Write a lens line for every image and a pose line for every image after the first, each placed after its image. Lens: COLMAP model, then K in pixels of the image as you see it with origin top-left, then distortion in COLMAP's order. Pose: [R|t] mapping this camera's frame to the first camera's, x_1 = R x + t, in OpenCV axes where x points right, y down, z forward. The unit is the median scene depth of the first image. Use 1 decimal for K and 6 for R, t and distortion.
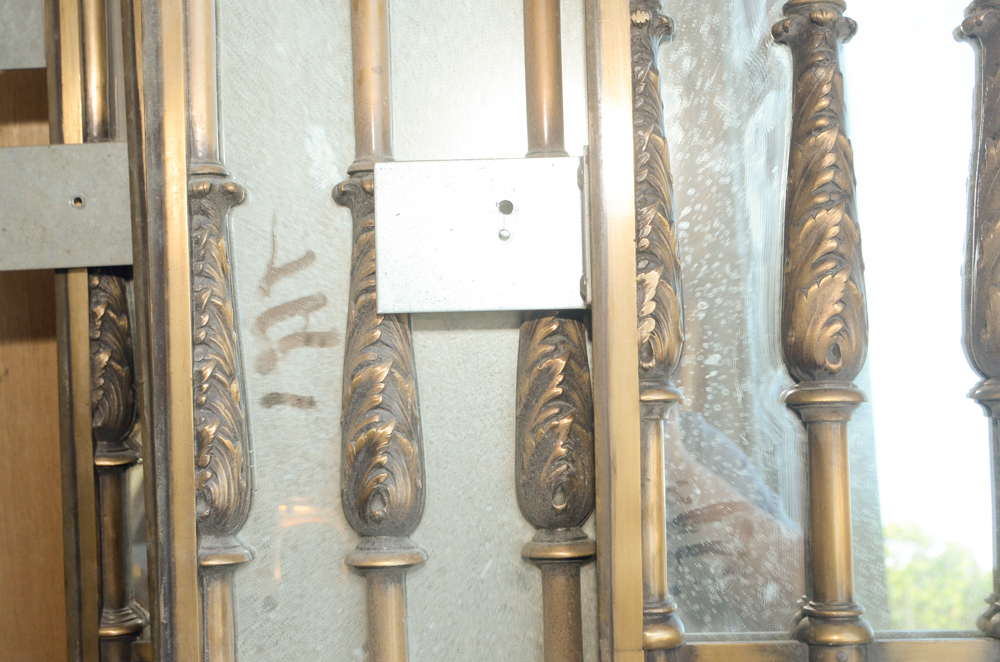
lens RADIAL K [[1448.3, 0, 506.8], [0, 1448.3, 327.1], [0, 0, 1]] dist [0.013633, 0.000000]
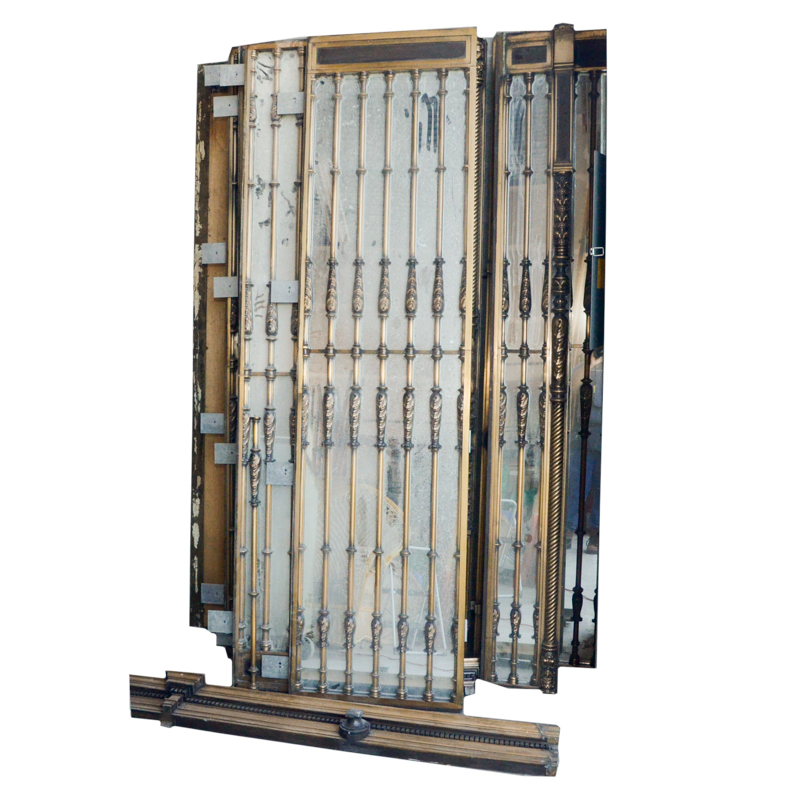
lens RADIAL K [[919.8, 0, 361.5], [0, 919.8, 397.0], [0, 0, 1]] dist [-0.060679, 0.000000]
pose [[0.989429, 0.042033, -0.138795, 0.950226], [-0.040863, 0.999101, 0.011271, 0.367710], [0.139144, -0.005480, 0.990257, -3.230932]]
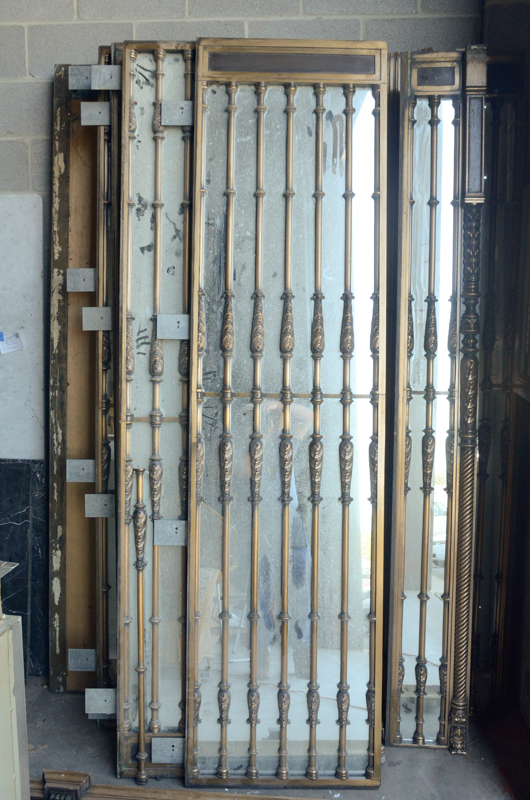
lens RADIAL K [[768.4, 0, 274.3], [0, 768.4, 398.1], [0, 0, 1]] dist [-0.034714, 0.000000]
pose [[0.998046, 0.035896, 0.051139, 0.244514], [-0.036703, 0.999215, 0.014931, 0.170550], [-0.050562, -0.016779, 0.998580, -2.222900]]
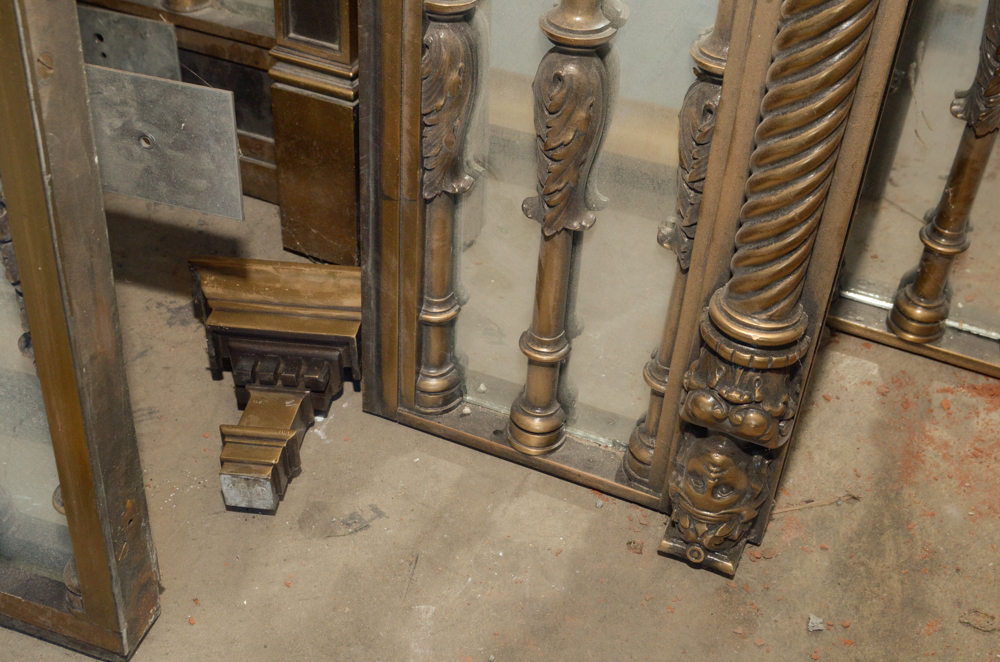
lens RADIAL K [[1249.6, 0, 495.4], [0, 1249.6, 341.7], [0, 0, 1]] dist [-0.004768, 0.000000]
pose [[0.957453, 0.224821, -0.180942, 1.259576], [-0.072807, 0.794881, 0.602382, 1.024652], [0.279255, -0.563578, 0.777429, 0.310377]]
